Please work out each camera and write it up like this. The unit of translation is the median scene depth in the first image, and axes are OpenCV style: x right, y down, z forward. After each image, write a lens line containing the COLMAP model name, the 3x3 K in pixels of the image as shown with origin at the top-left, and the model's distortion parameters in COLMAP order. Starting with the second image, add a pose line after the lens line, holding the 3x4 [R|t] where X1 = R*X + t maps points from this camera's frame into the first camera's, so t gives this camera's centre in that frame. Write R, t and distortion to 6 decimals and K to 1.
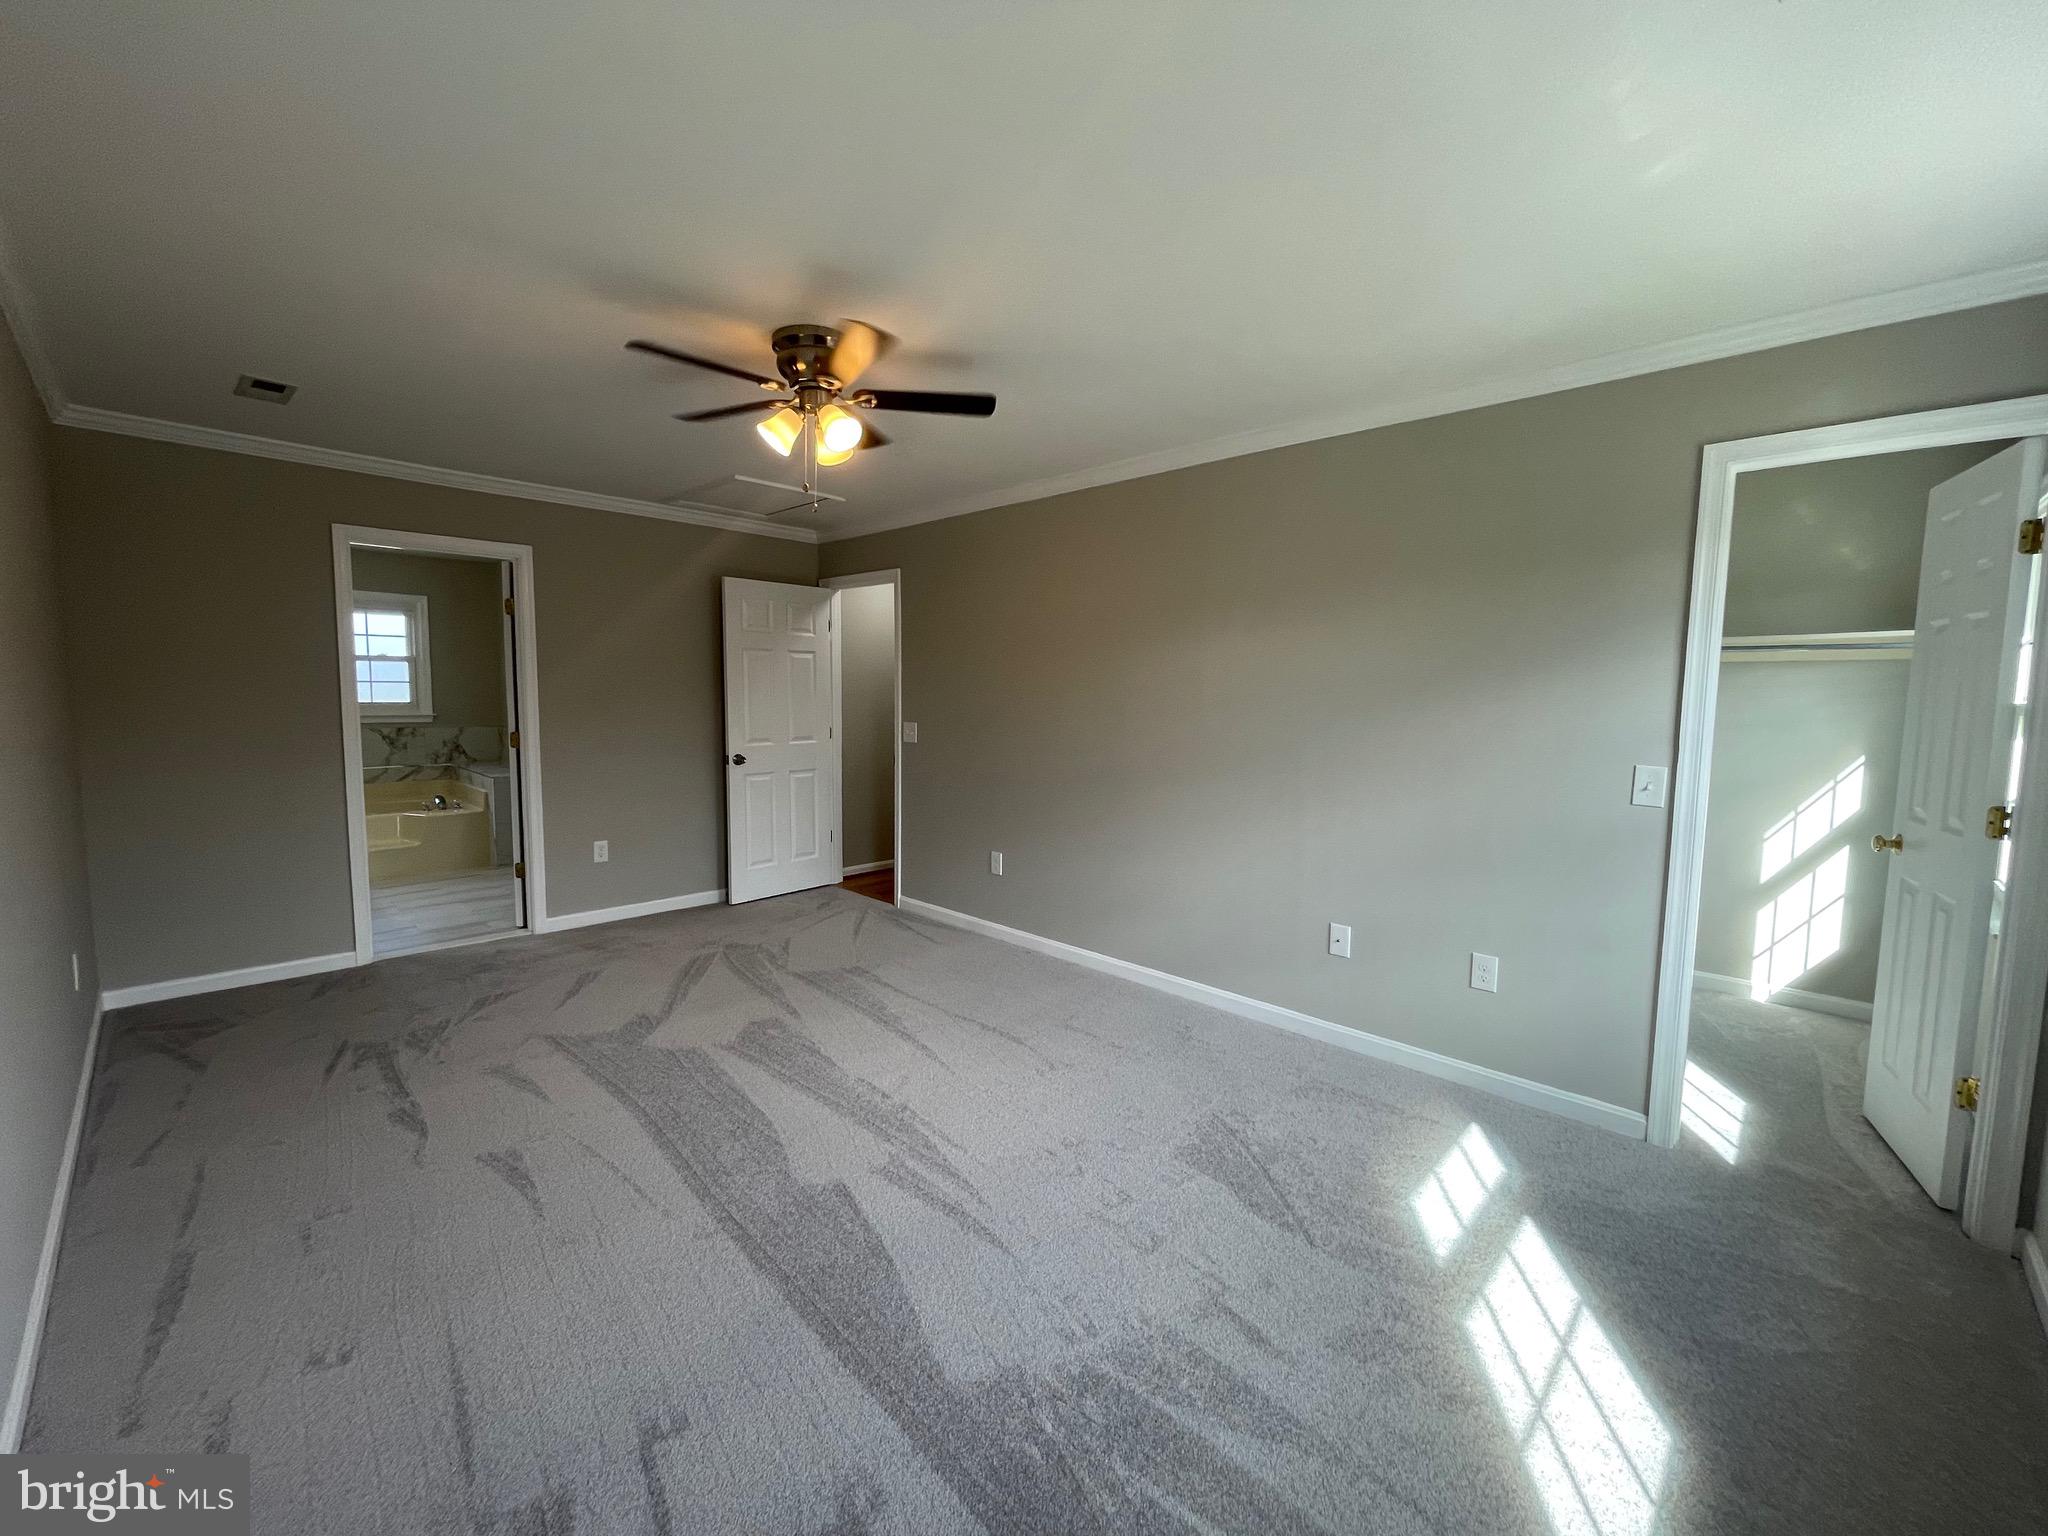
lens RADIAL K [[829.9, 0, 1006.6], [0, 829.9, 763.7], [0, 0, 1]] dist [-0.003050, 0.001530]
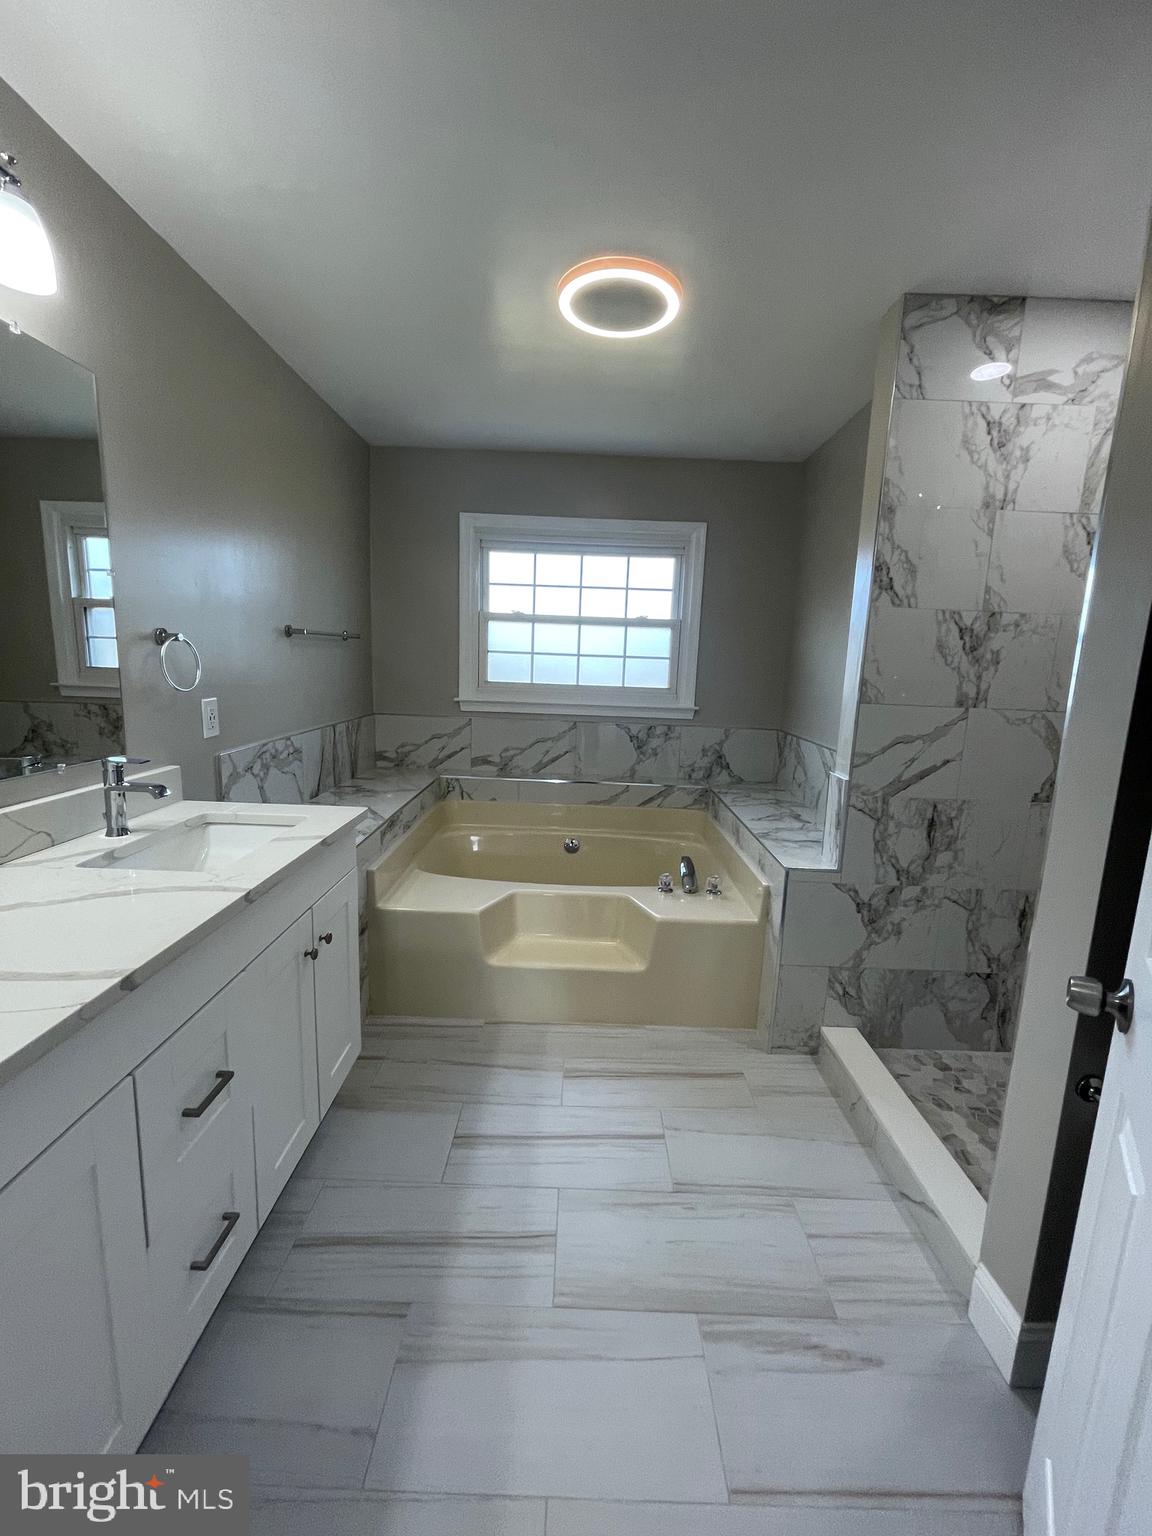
lens RADIAL K [[622.4, 0, 585.2], [0, 622.4, 768.2], [0, 0, 1]] dist [-0.003050, 0.001530]
pose [[0.709873, 0.128494, -0.692509, -0.612487], [-0.086701, 0.991682, 0.095130, -0.077692], [0.698973, -0.007489, 0.715109, 0.886036]]
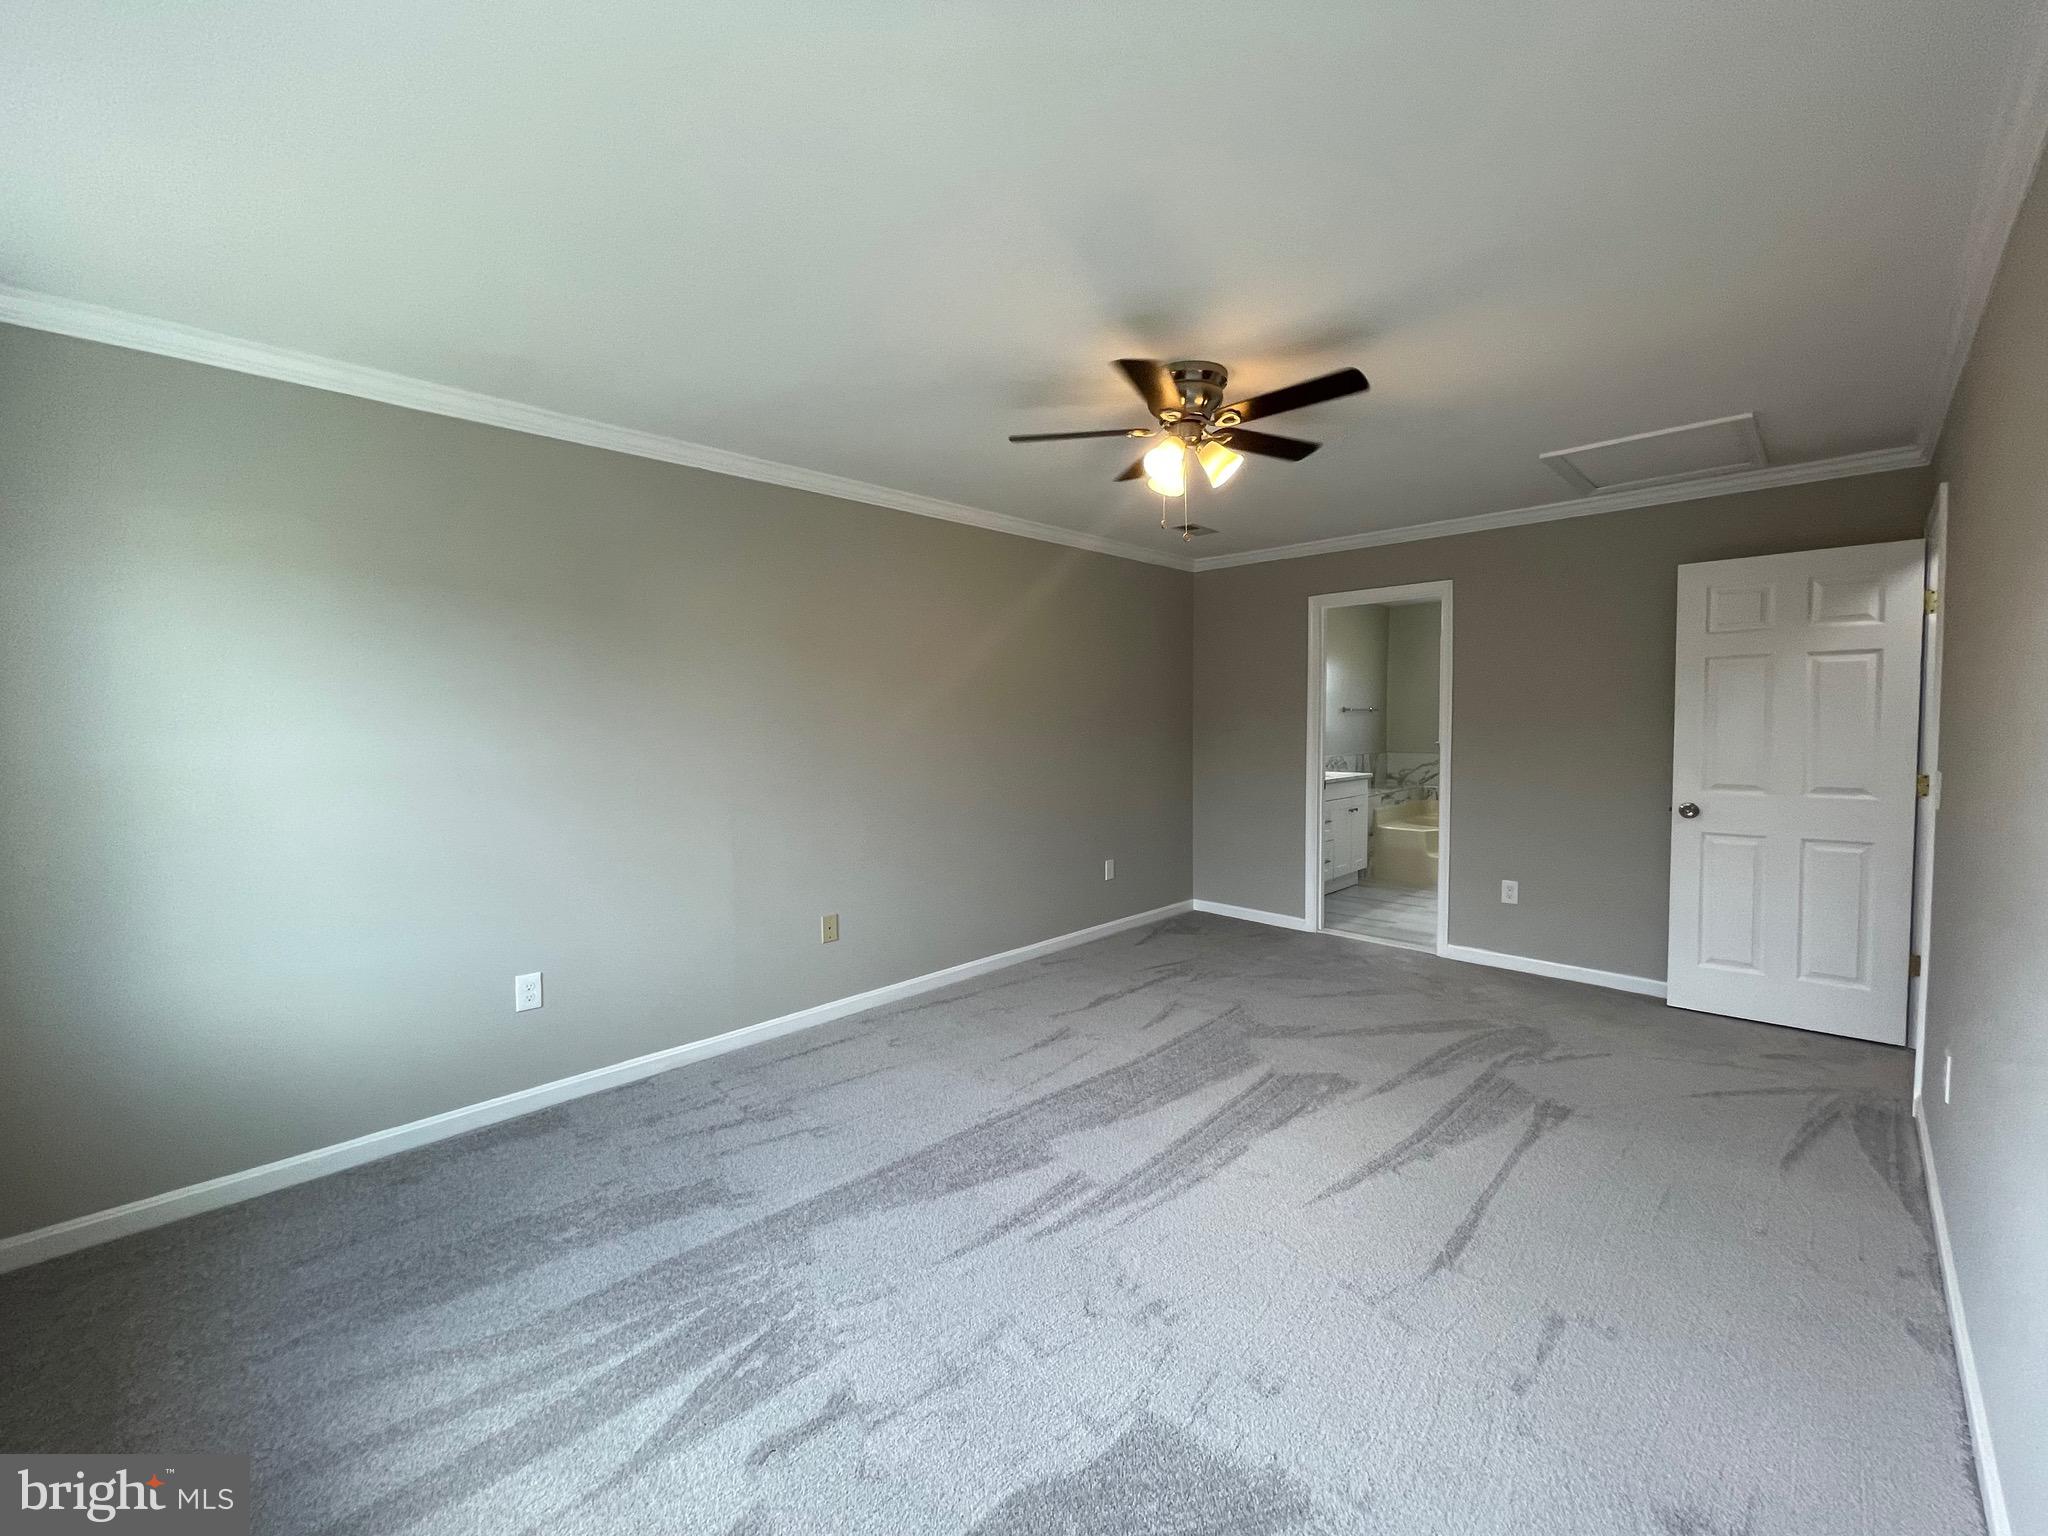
lens RADIAL K [[829.9, 0, 1023.6], [0, 829.9, 761.6], [0, 0, 1]] dist [-0.003050, 0.001530]
pose [[0.010417, 0.038640, -0.999199, 0.442051], [-0.082617, 0.995870, 0.037650, -0.030744], [0.996527, 0.082158, 0.013566, 0.449608]]
